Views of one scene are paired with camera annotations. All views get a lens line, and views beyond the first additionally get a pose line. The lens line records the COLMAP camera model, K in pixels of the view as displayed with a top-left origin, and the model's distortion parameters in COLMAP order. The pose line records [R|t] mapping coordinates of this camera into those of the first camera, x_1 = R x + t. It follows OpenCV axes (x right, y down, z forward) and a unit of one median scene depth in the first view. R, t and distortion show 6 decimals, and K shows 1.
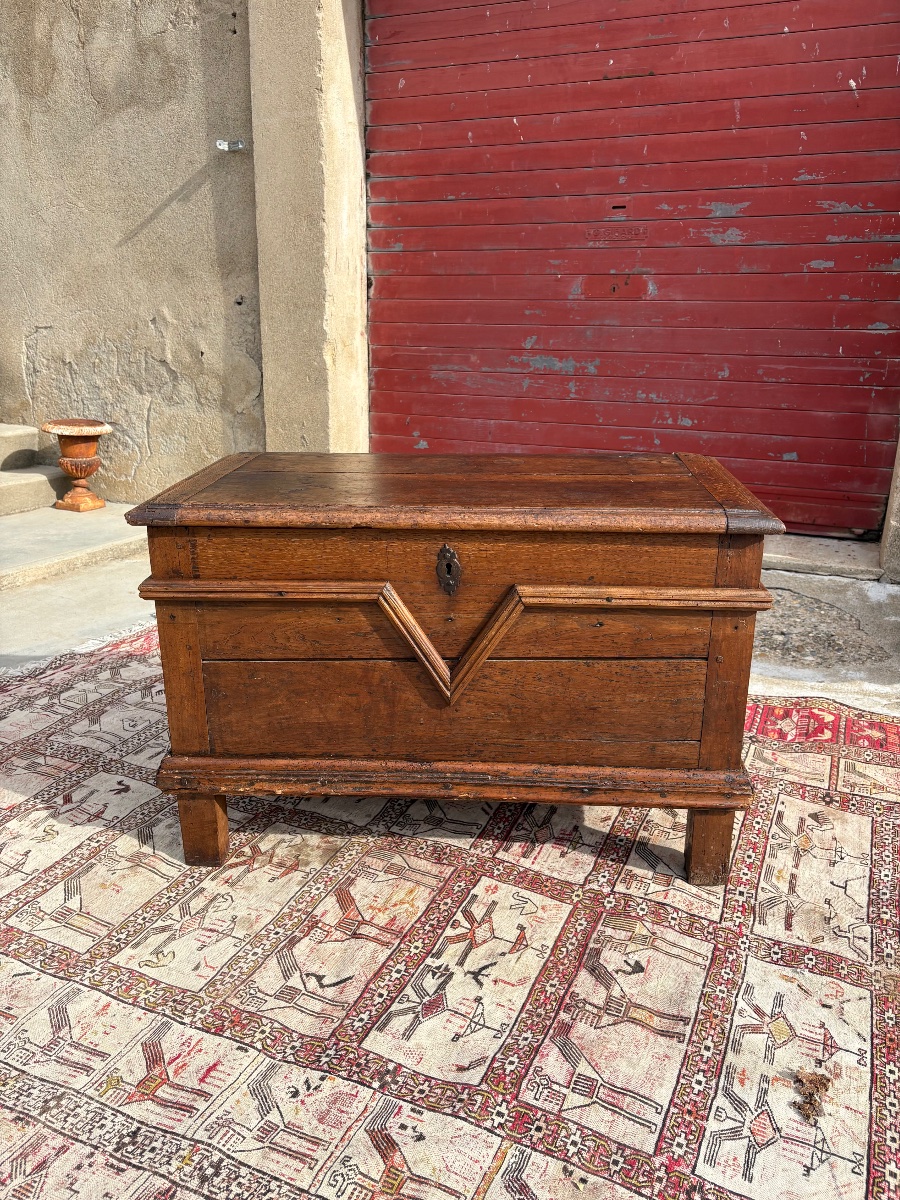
lens RADIAL K [[915.3, 0, 456.9], [0, 915.3, 598.6], [0, 0, 1]] dist [0.024922, -0.007084]
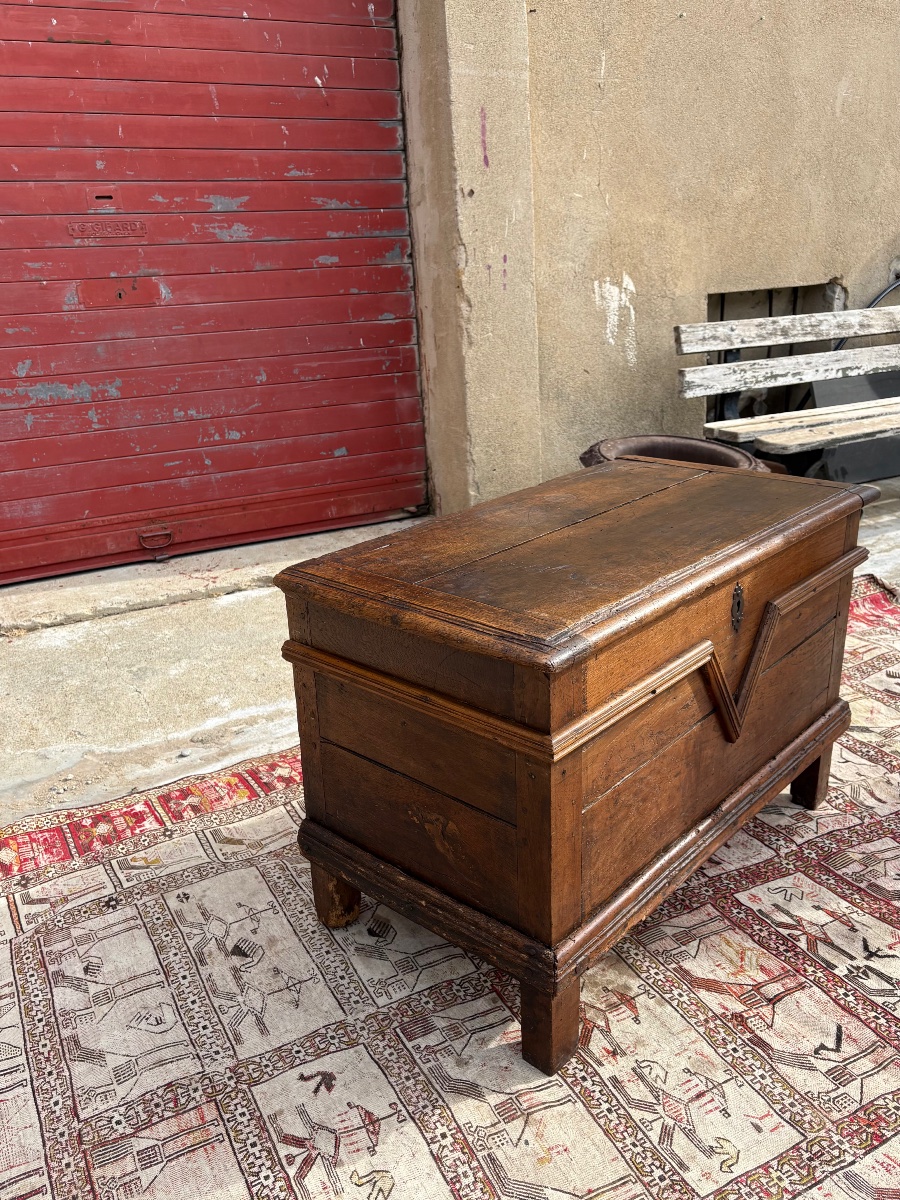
lens RADIAL K [[995.2, 0, 452.4], [0, 995.2, 603.8], [0, 0, 1]] dist [0.017174, 0.001615]
pose [[0.619194, -0.290013, 0.729720, -0.885942], [0.285059, 0.948920, 0.135247, -0.241859], [-0.731670, 0.124269, 0.670236, 0.458245]]
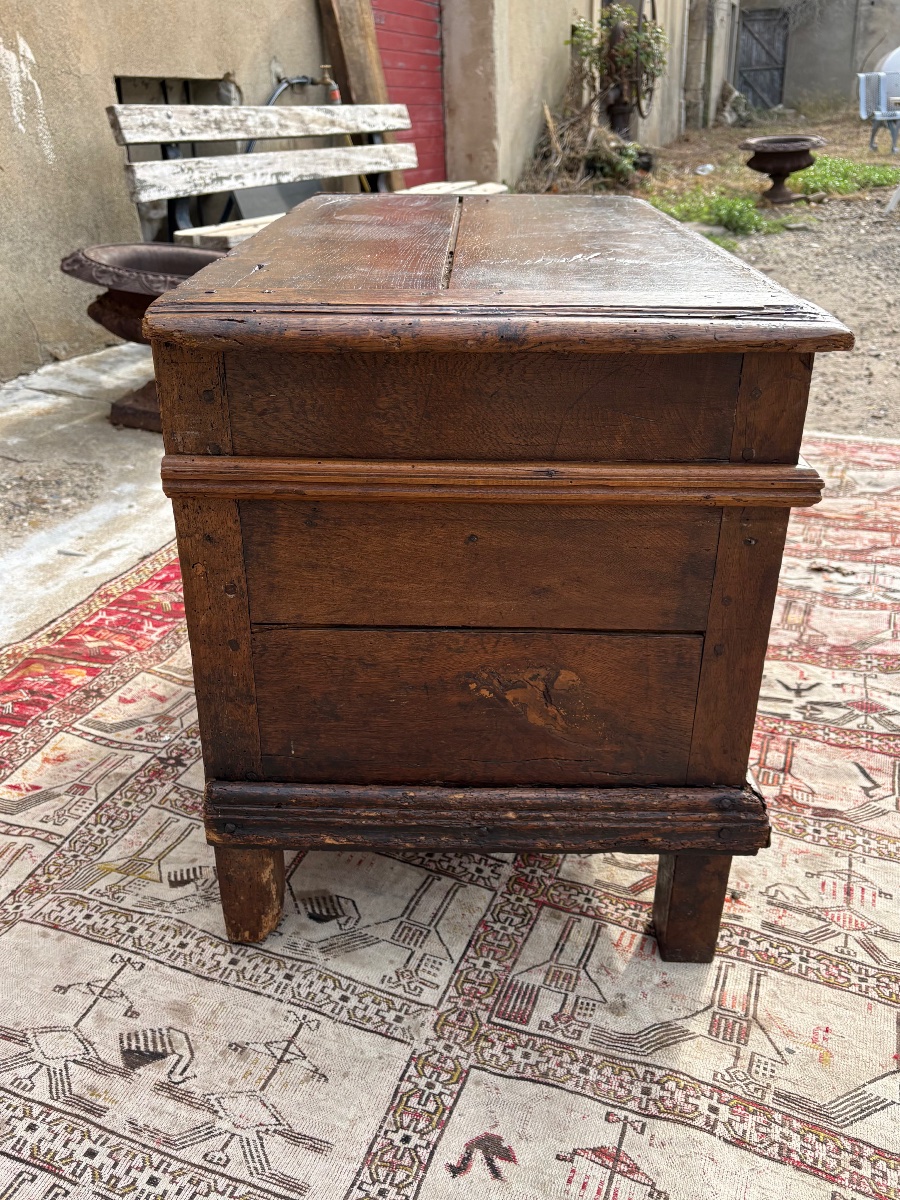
lens RADIAL K [[995.2, 0, 452.4], [0, 995.2, 603.8], [0, 0, 1]] dist [0.017174, 0.001615]
pose [[-0.053120, -0.447771, 0.892569, -0.773064], [0.316602, 0.840166, 0.440324, -0.234387], [-0.947070, 0.305979, 0.097136, 1.066398]]
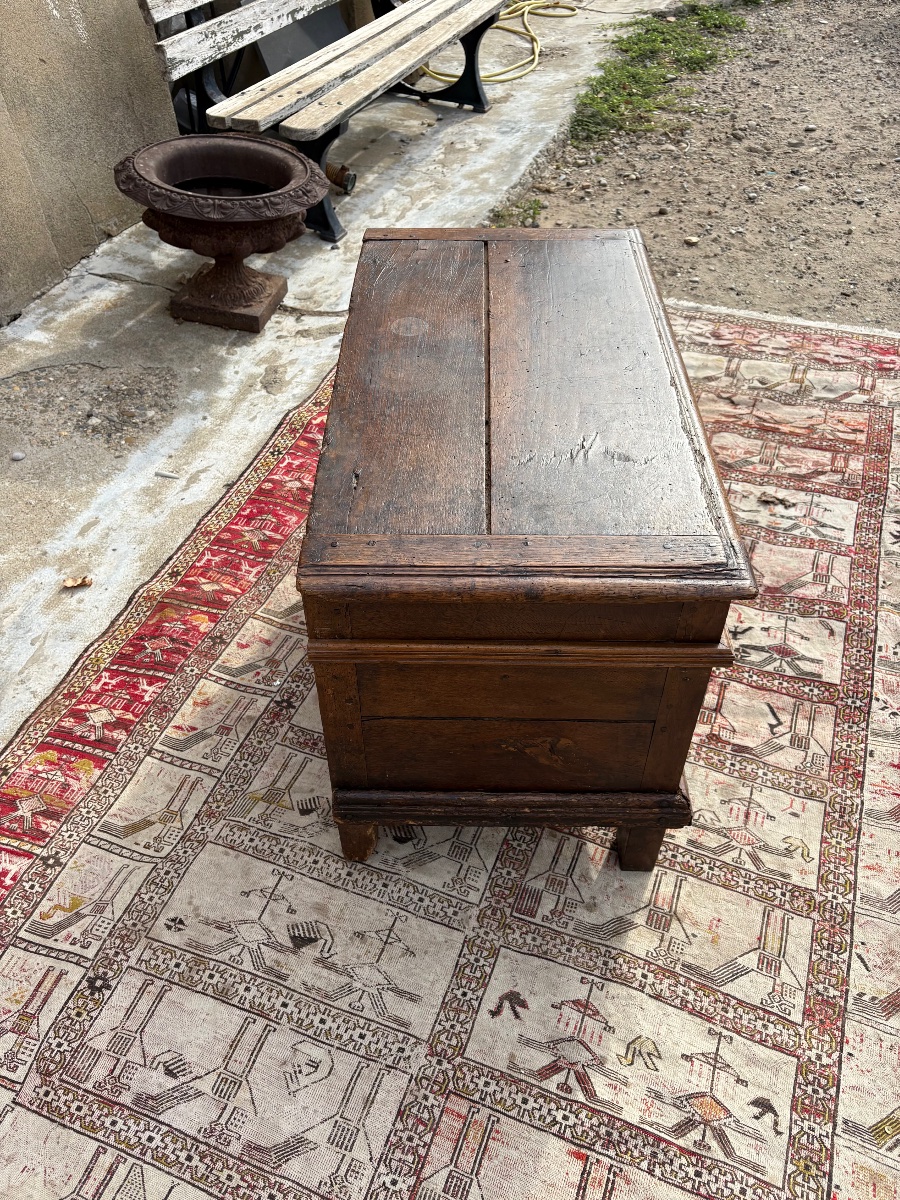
lens RADIAL K [[908.1, 0, 445.2], [0, 908.1, 593.2], [0, 0, 1]] dist [0.020814, -0.007329]
pose [[-0.049123, -0.687441, 0.724577, -0.776179], [0.332288, 0.672880, 0.660921, -0.576156], [-0.941898, 0.273234, 0.195375, 0.980913]]
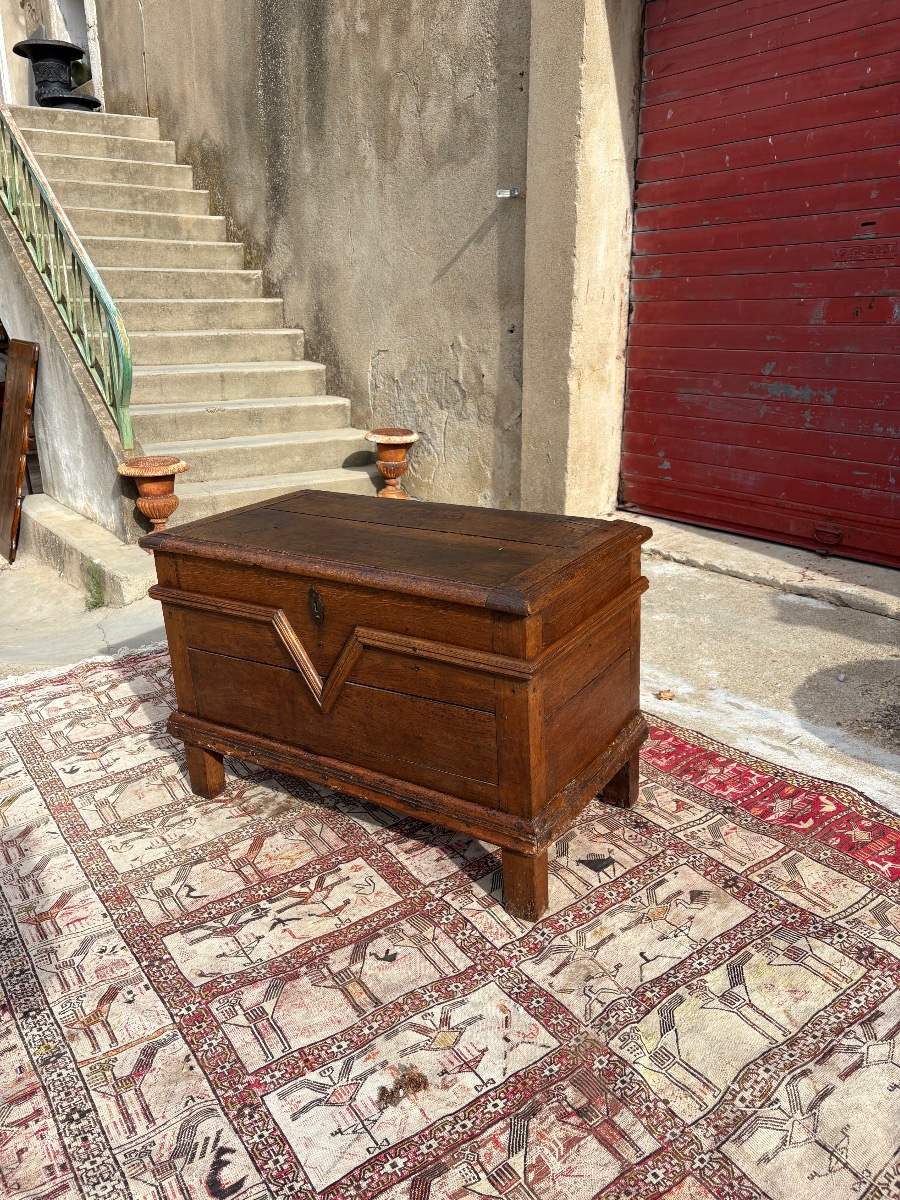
lens RADIAL K [[911.1, 0, 446.6], [0, 911.1, 602.9], [0, 0, 1]] dist [0.040039, -0.043908]
pose [[0.863518, 0.129216, -0.487484, 0.689602], [-0.117147, 0.991573, 0.055321, -0.116076], [0.490524, 0.009337, 0.871378, -0.008238]]
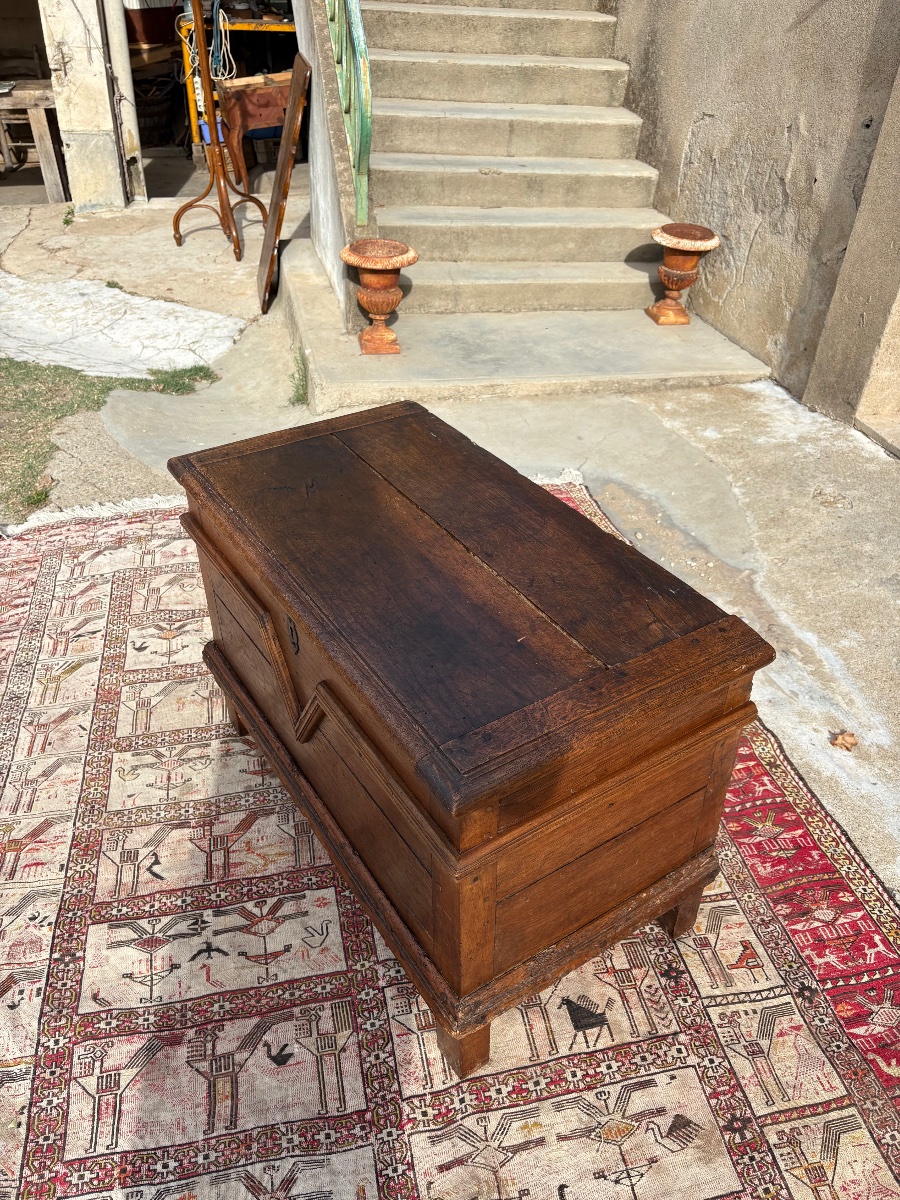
lens RADIAL K [[905.6, 0, 446.3], [0, 905.6, 595.8], [0, 0, 1]] dist [0.057867, -0.070682]
pose [[0.589465, 0.472961, -0.654858, 0.649036], [-0.260974, 0.878703, 0.399716, -0.458378], [0.764476, -0.064718, 0.641396, 0.451436]]
